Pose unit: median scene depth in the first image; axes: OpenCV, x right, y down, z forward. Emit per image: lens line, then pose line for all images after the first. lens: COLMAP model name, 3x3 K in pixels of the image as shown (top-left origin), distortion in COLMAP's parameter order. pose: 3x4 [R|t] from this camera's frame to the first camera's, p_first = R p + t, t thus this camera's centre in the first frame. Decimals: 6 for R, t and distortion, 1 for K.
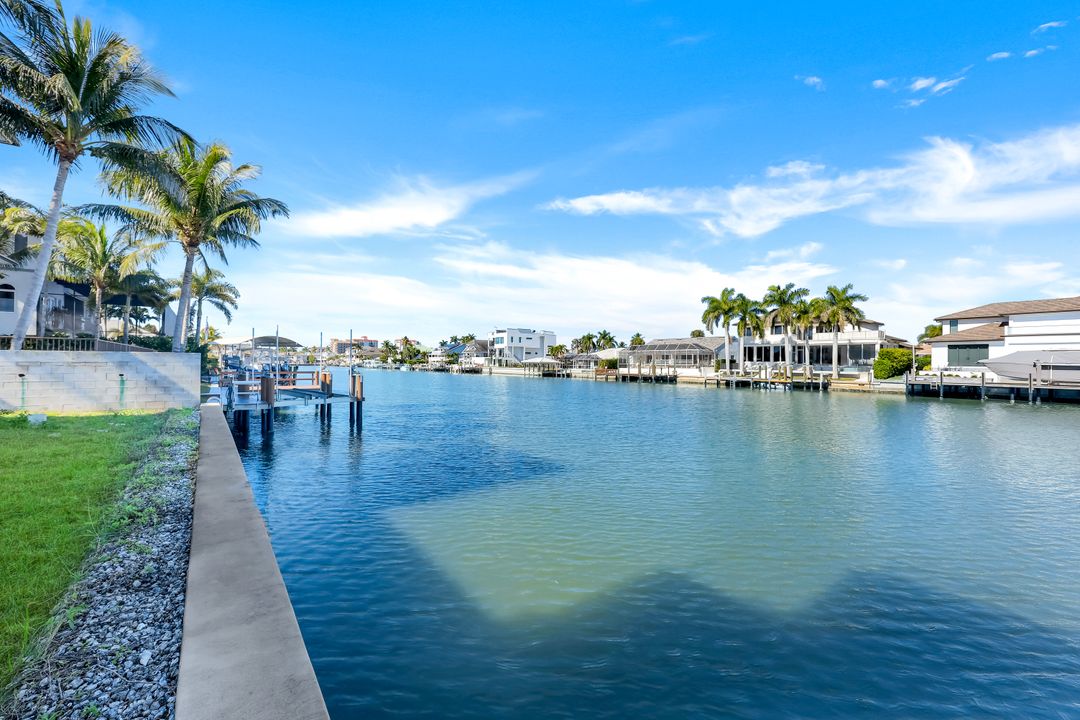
lens RADIAL K [[436.7, 0, 535.8], [0, 436.7, 358.8], [0, 0, 1]] dist [0.000056, -0.000021]
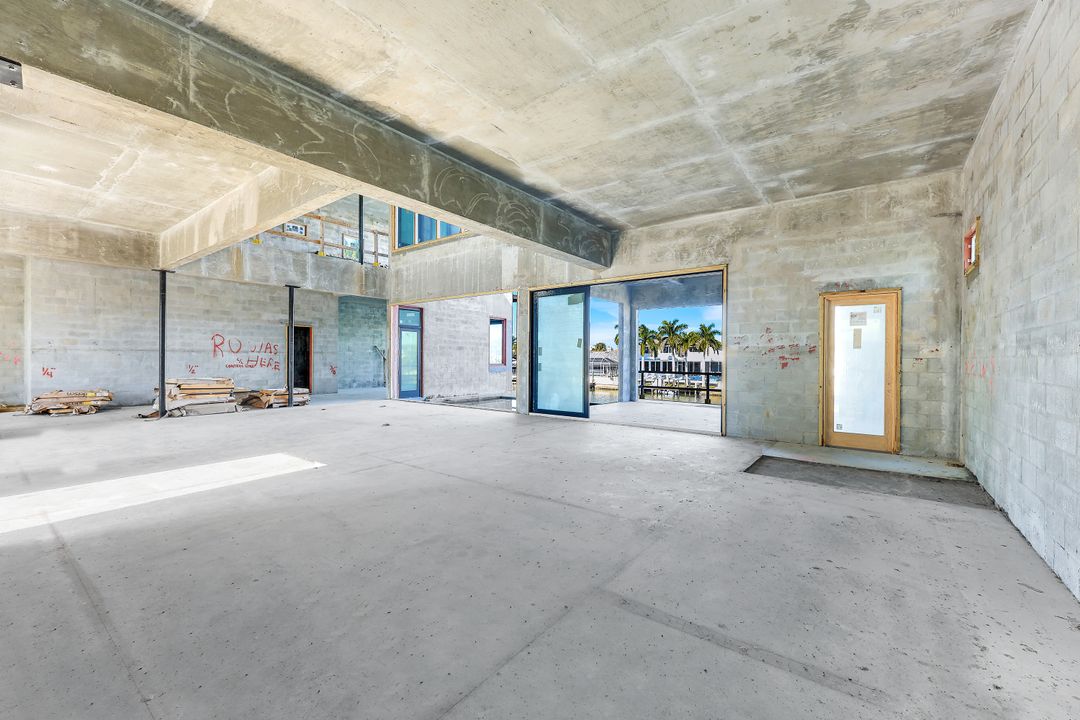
lens RADIAL K [[443.2, 0, 536.0], [0, 443.2, 360.6], [0, 0, 1]] dist [-0.000286, -0.000040]
pose [[0.962908, -0.006939, 0.269739, -0.220621], [0.001518, 0.999793, 0.020301, -0.061416], [-0.269824, -0.019139, 0.962719, -0.241723]]
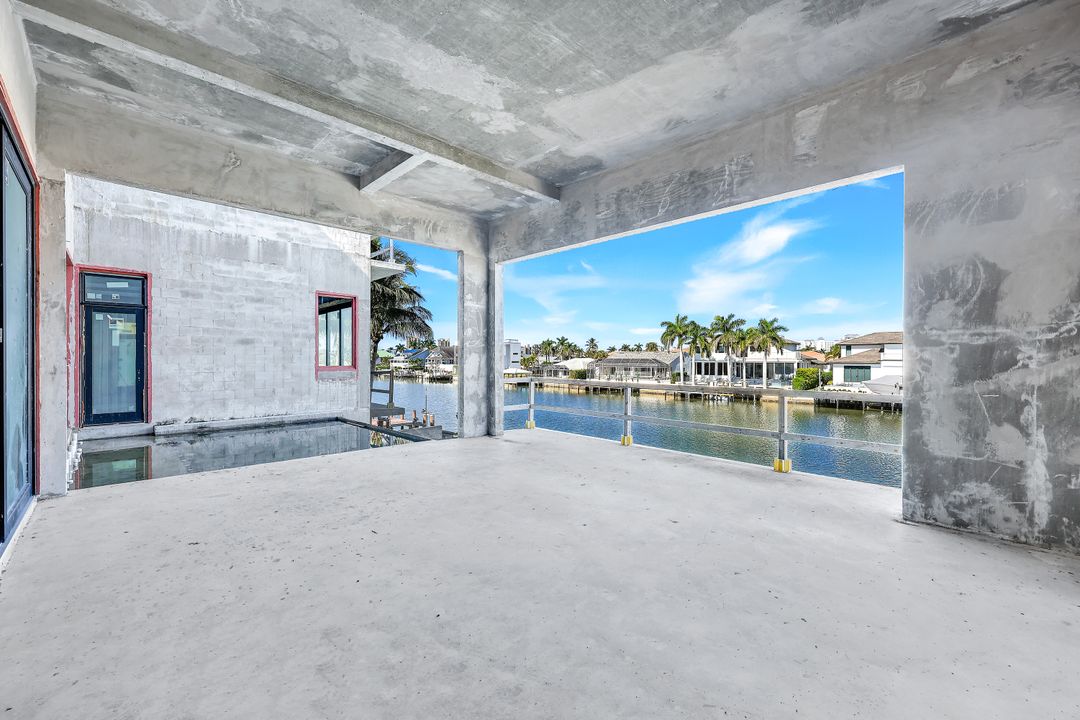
lens RADIAL K [[443.2, 0, 536.0], [0, 443.2, 360.6], [0, 0, 1]] dist [-0.000286, -0.000040]
pose [[0.991569, -0.010507, 0.129153, -0.117222], [0.008577, 0.999843, 0.015498, -0.058384], [-0.129295, -0.014259, 0.991504, -0.159395]]
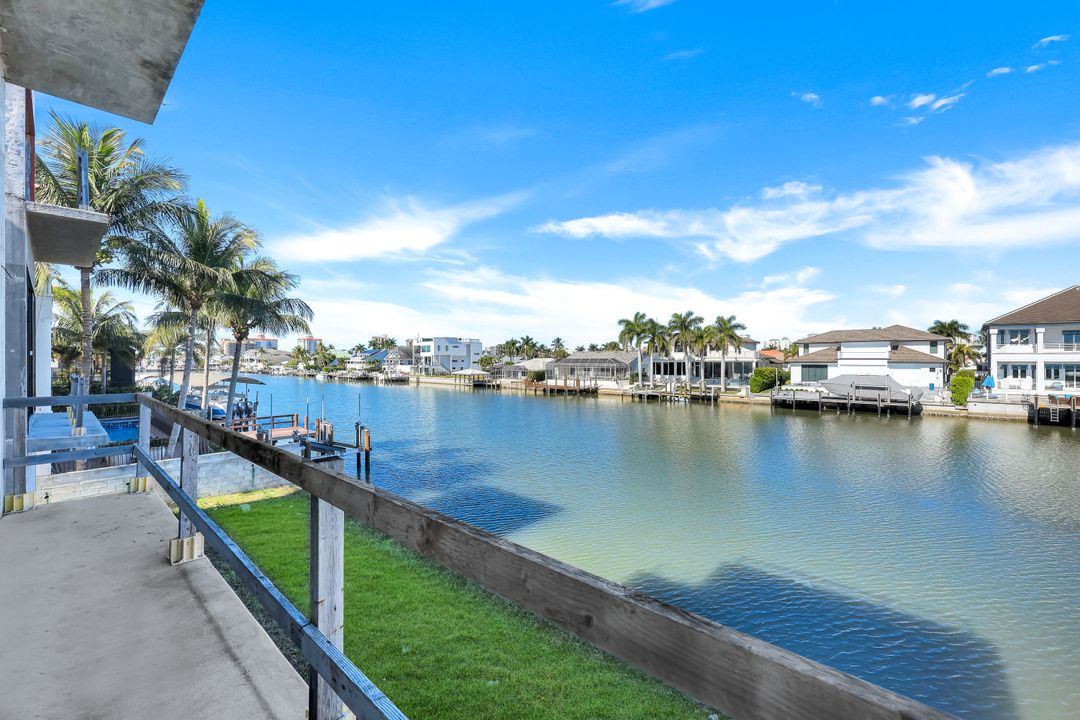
lens RADIAL K [[444.8, 0, 534.8], [0, 444.8, 359.6], [0, 0, 1]] dist [-0.001856, -0.000301]
pose [[0.982568, -0.014154, 0.185366, -0.053523], [0.011938, 0.999843, 0.013066, -0.056342], [-0.185522, -0.010626, 0.982583, -0.106840]]
